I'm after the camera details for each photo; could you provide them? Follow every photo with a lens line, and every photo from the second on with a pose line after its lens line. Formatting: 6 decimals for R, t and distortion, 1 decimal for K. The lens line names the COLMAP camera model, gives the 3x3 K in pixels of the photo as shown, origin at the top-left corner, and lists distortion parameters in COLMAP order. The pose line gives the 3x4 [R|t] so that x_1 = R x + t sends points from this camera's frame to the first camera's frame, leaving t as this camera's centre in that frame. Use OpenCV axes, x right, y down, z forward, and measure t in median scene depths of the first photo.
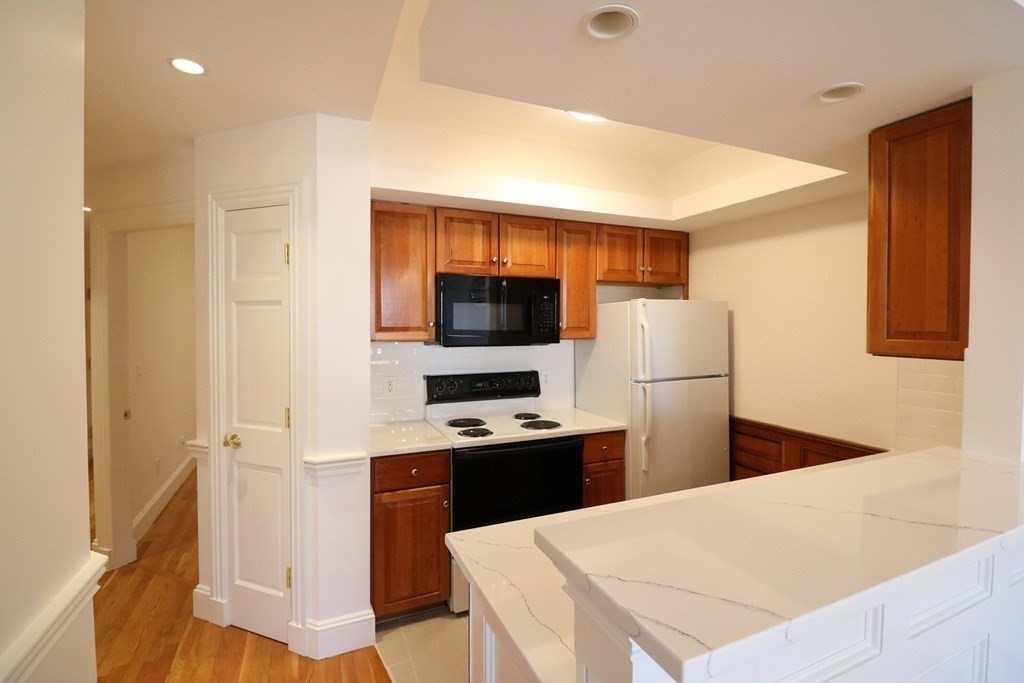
lens RADIAL K [[471.4, 0, 518.3], [0, 471.4, 334.8], [0, 0, 1]] dist [-0.007014, -0.009597]
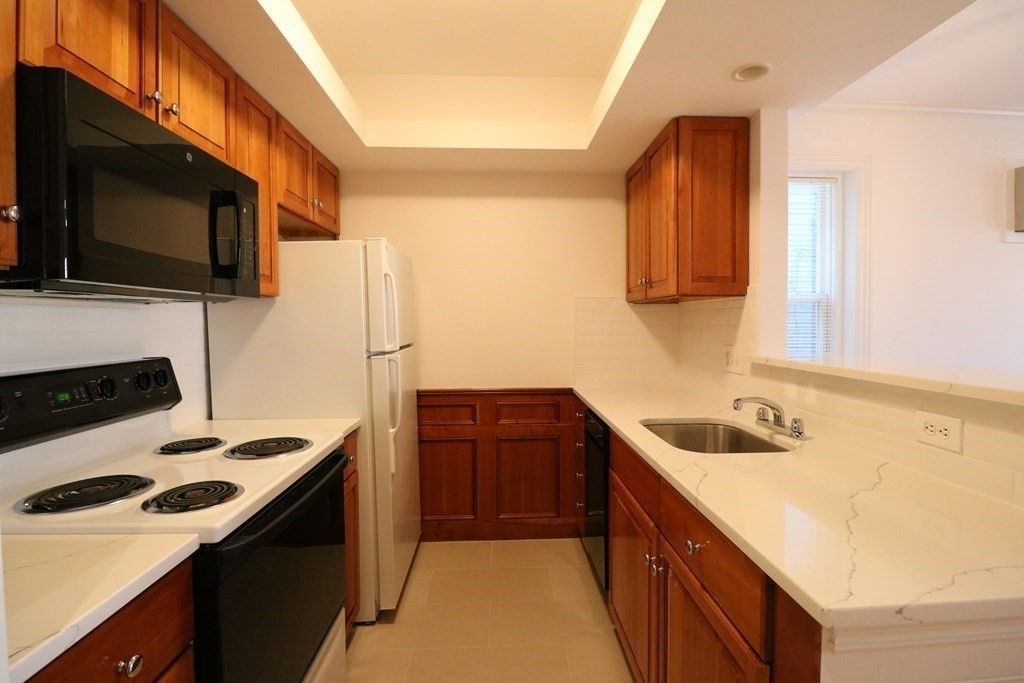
lens RADIAL K [[471.4, 0, 516.3], [0, 471.4, 334.0], [0, 0, 1]] dist [-0.007014, -0.009597]
pose [[0.362450, -0.028056, 0.931581, -0.304092], [0.030382, 0.999371, 0.018277, 0.055983], [-0.931508, 0.021679, 0.363074, 0.489063]]
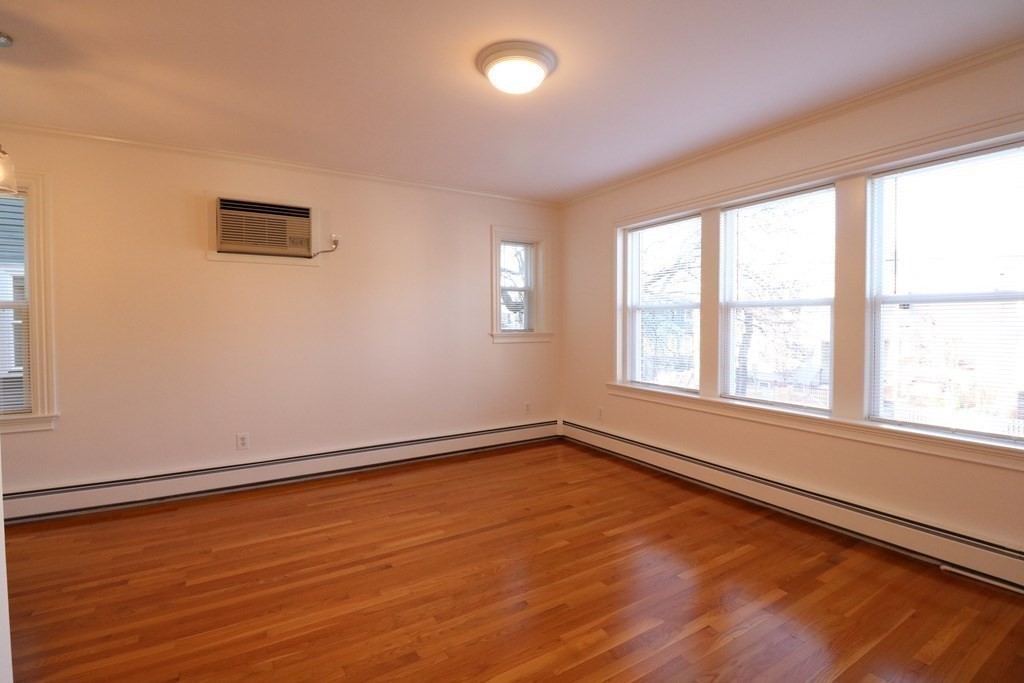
lens RADIAL K [[471.4, 0, 513.2], [0, 471.4, 333.5], [0, 0, 1]] dist [-0.007014, -0.009597]
pose [[-0.125495, -0.029034, 0.991669, -0.303447], [0.029964, 0.999005, 0.033040, 0.082157], [-0.991642, 0.033861, -0.124501, -0.721352]]
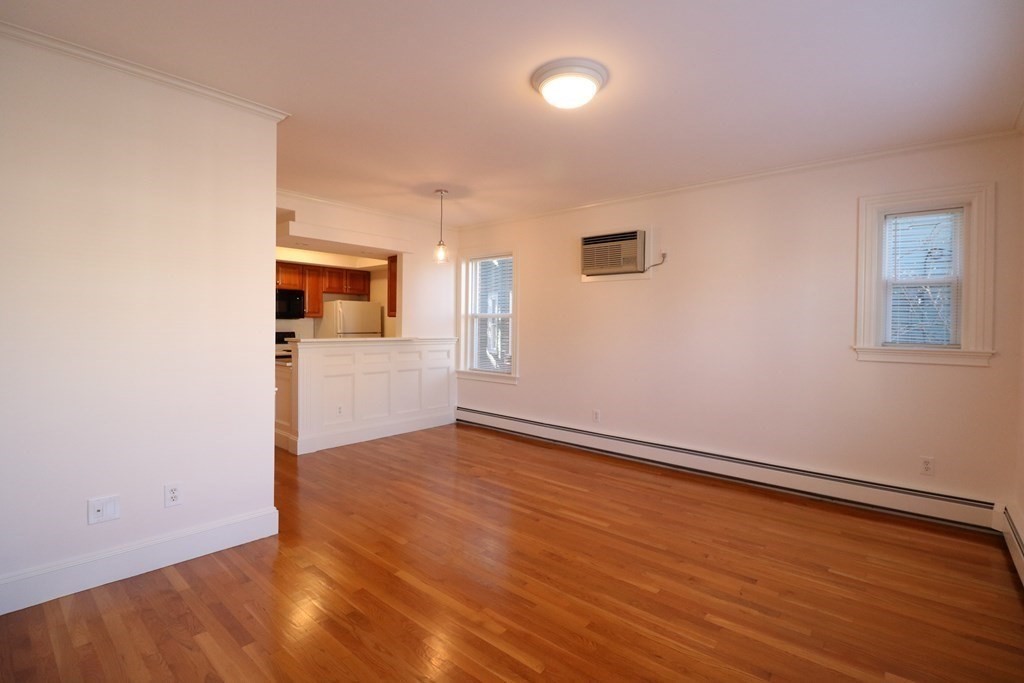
lens RADIAL K [[471.4, 0, 528.1], [0, 471.4, 333.6], [0, 0, 1]] dist [-0.007014, -0.009597]
pose [[0.898225, 0.000991, 0.439534, 0.058455], [0.001614, 0.999983, -0.005553, 0.105516], [-0.439533, 0.005697, 0.898209, -1.531958]]
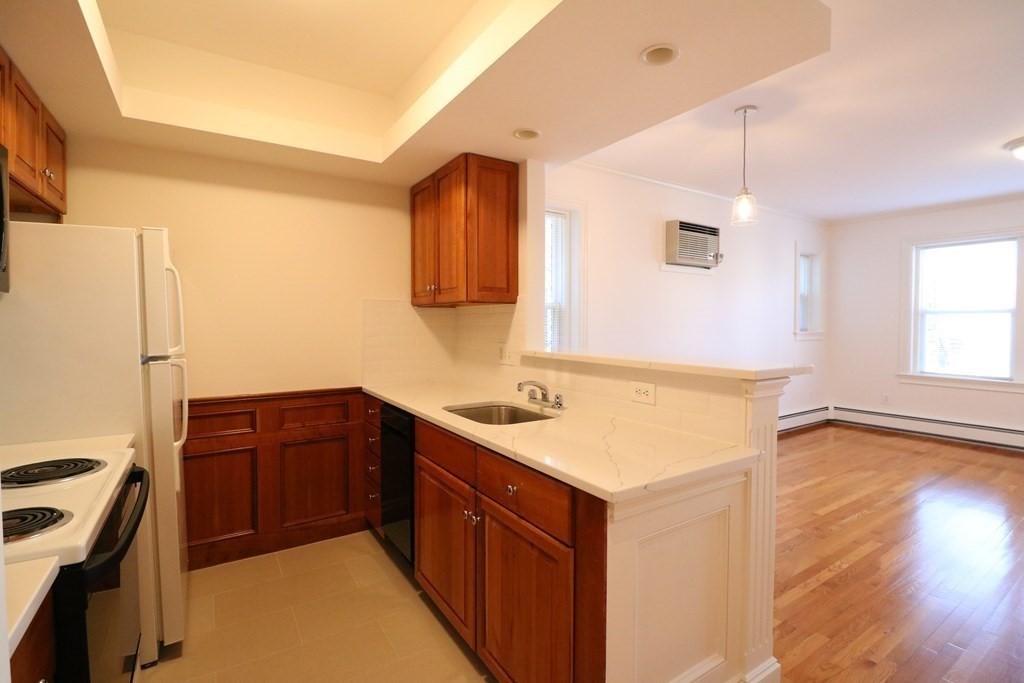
lens RADIAL K [[471.4, 0, 511.8], [0, 471.4, 334.7], [0, 0, 1]] dist [-0.007014, -0.009597]
pose [[-0.153769, -0.027710, 0.987718, -0.401643], [0.025434, 0.999164, 0.031991, 0.053040], [-0.987779, 0.030041, -0.152936, 0.565275]]
